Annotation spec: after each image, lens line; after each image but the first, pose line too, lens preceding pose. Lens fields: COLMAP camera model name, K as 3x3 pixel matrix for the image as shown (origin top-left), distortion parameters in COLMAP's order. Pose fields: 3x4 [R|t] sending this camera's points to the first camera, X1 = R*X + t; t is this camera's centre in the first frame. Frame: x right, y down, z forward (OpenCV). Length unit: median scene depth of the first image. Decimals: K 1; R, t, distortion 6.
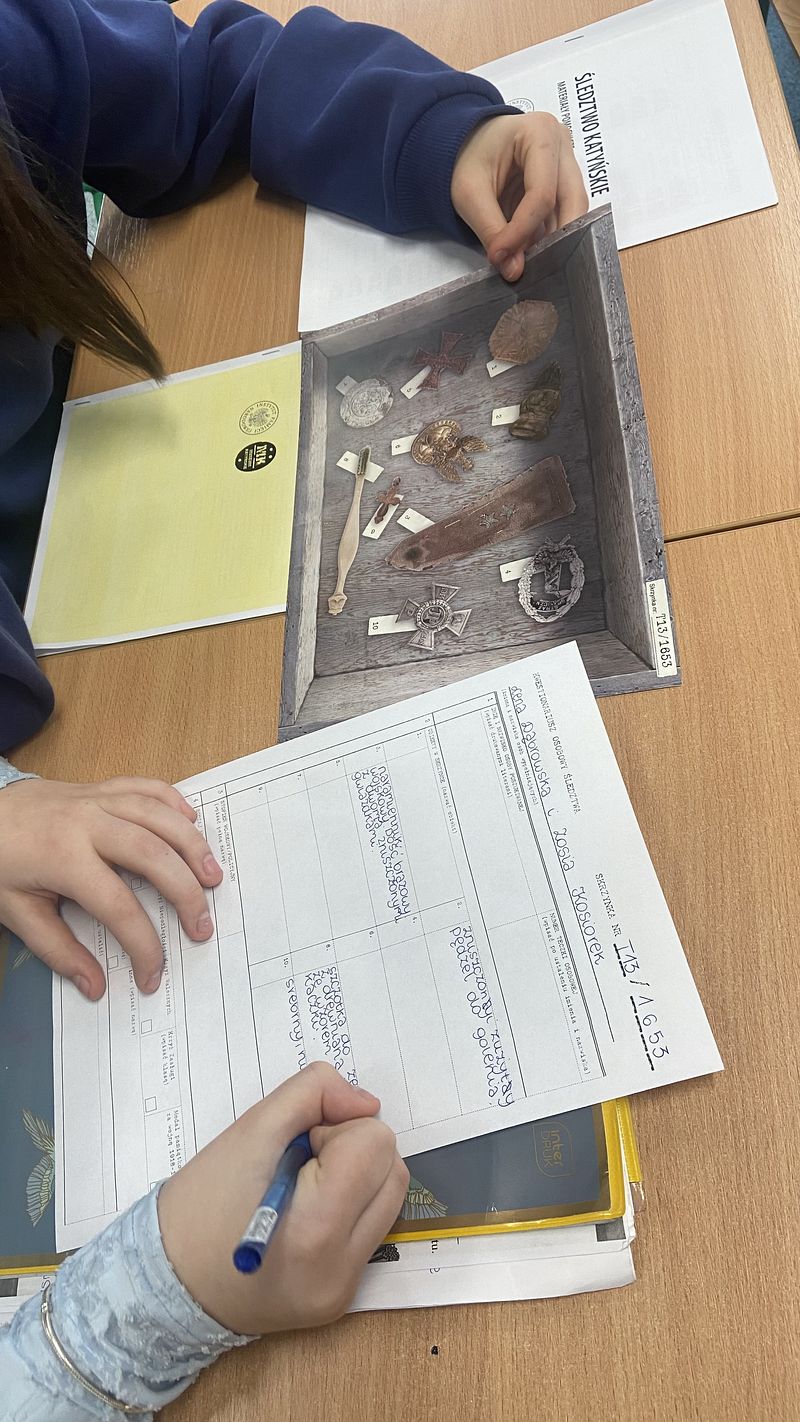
lens RADIAL K [[1059.2, 0, 401.6], [0, 1059.2, 706.8], [0, 0, 1]] dist [0.104928, -0.120724]
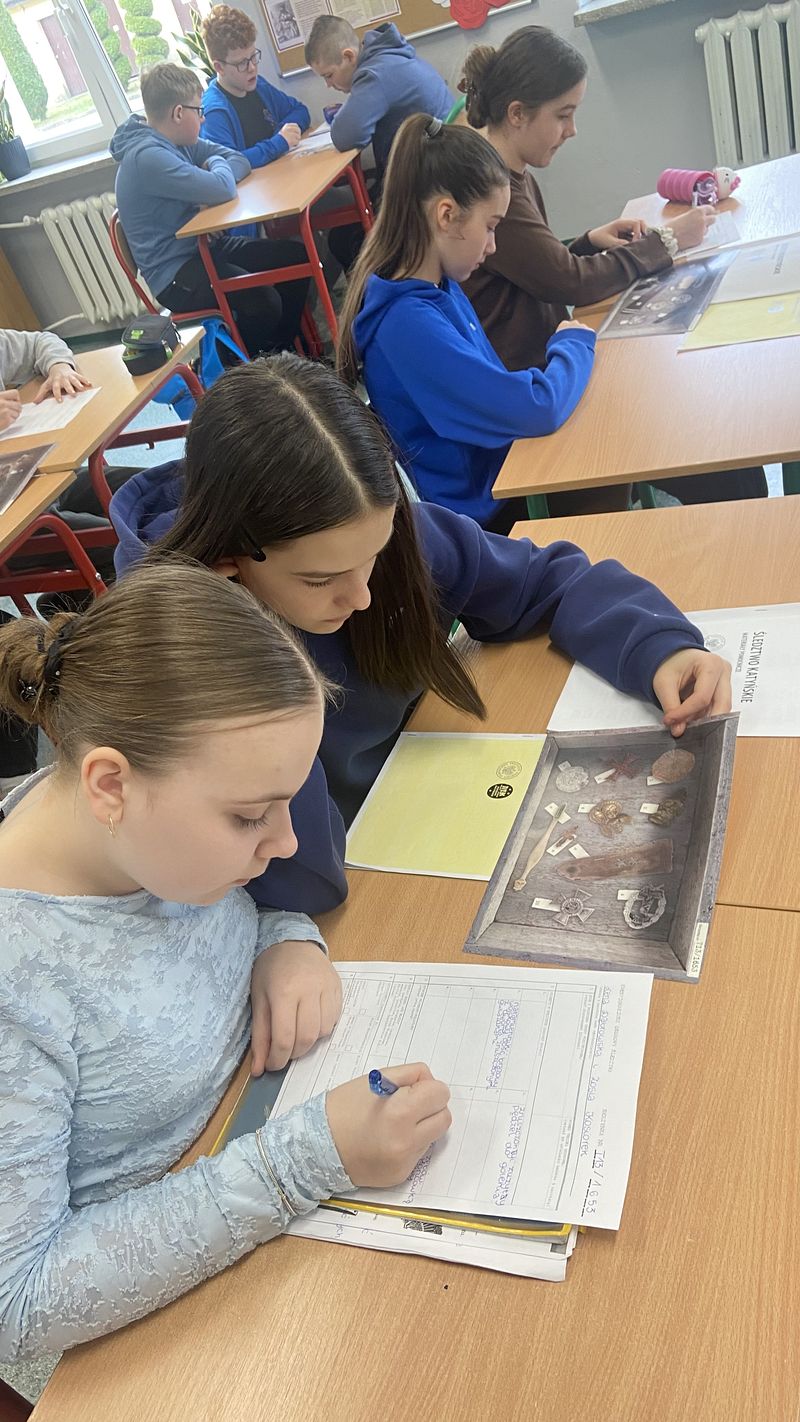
lens RADIAL K [[1059.2, 0, 400.5], [0, 1059.2, 707.7], [0, 0, 1]] dist [0.104928, -0.120724]
pose [[0.933646, 0.247473, -0.258963, 0.126940], [-0.315502, 0.910465, -0.267419, 0.153965], [0.169598, 0.331378, 0.928130, -0.671802]]
